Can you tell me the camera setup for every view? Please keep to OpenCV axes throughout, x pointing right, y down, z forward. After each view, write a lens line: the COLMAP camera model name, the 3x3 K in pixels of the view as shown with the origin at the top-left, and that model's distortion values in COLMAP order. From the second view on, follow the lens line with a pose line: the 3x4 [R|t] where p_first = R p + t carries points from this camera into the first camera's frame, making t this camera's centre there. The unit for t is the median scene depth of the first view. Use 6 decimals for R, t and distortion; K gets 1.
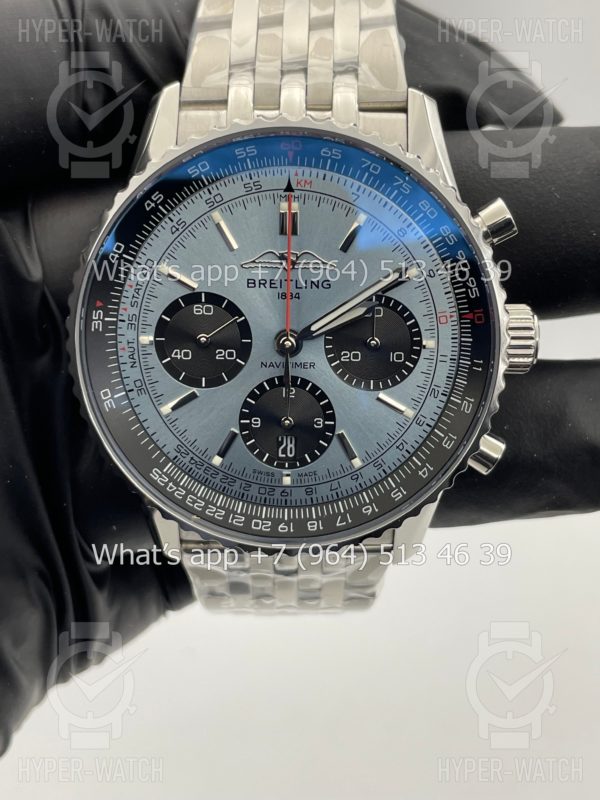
lens RADIAL K [[1221.9, 0, 300.0], [0, 1221.9, 400.0], [0, 0, 1]] dist [0.037112, 0.009352]
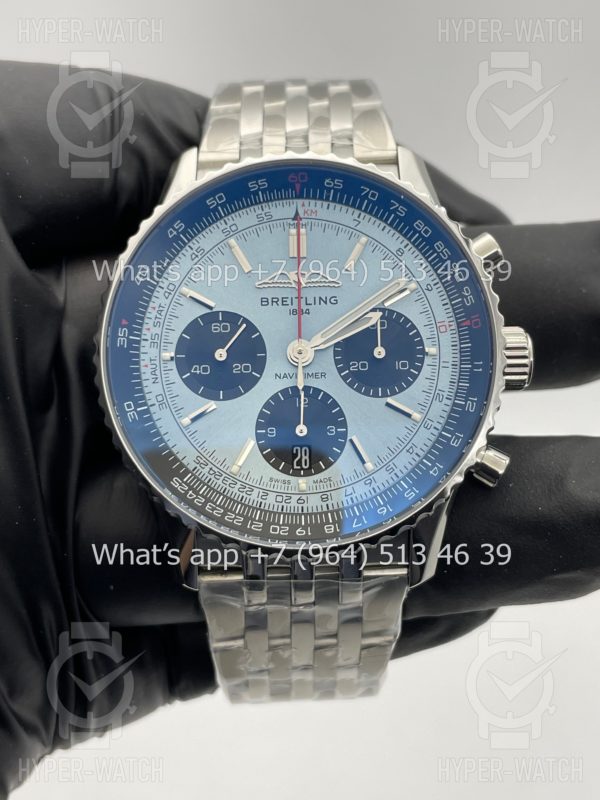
lens RADIAL K [[1221.9, 0, 300.0], [0, 1221.9, 400.0], [0, 0, 1]] dist [0.037112, 0.009352]
pose [[0.999418, -0.028531, 0.018681, -0.030878], [0.033055, 0.945201, -0.324813, 0.338011], [-0.008390, 0.325241, 0.945594, -0.001425]]
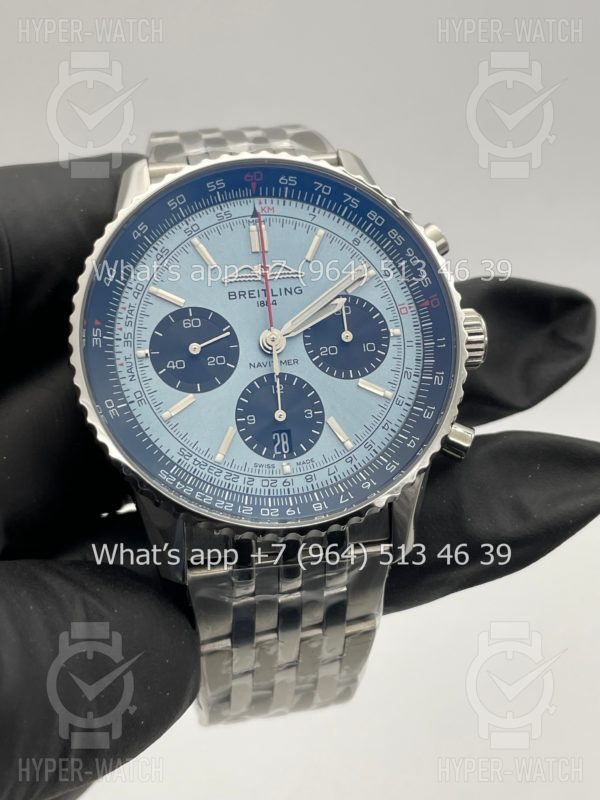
lens RADIAL K [[1221.9, 0, 300.0], [0, 1221.9, 400.0], [0, 0, 1]] dist [0.037112, 0.009352]
pose [[0.980662, -0.098513, 0.169110, -0.175866], [0.158127, 0.907975, -0.388044, 0.431044], [-0.115320, 0.407280, 0.905993, 0.016010]]
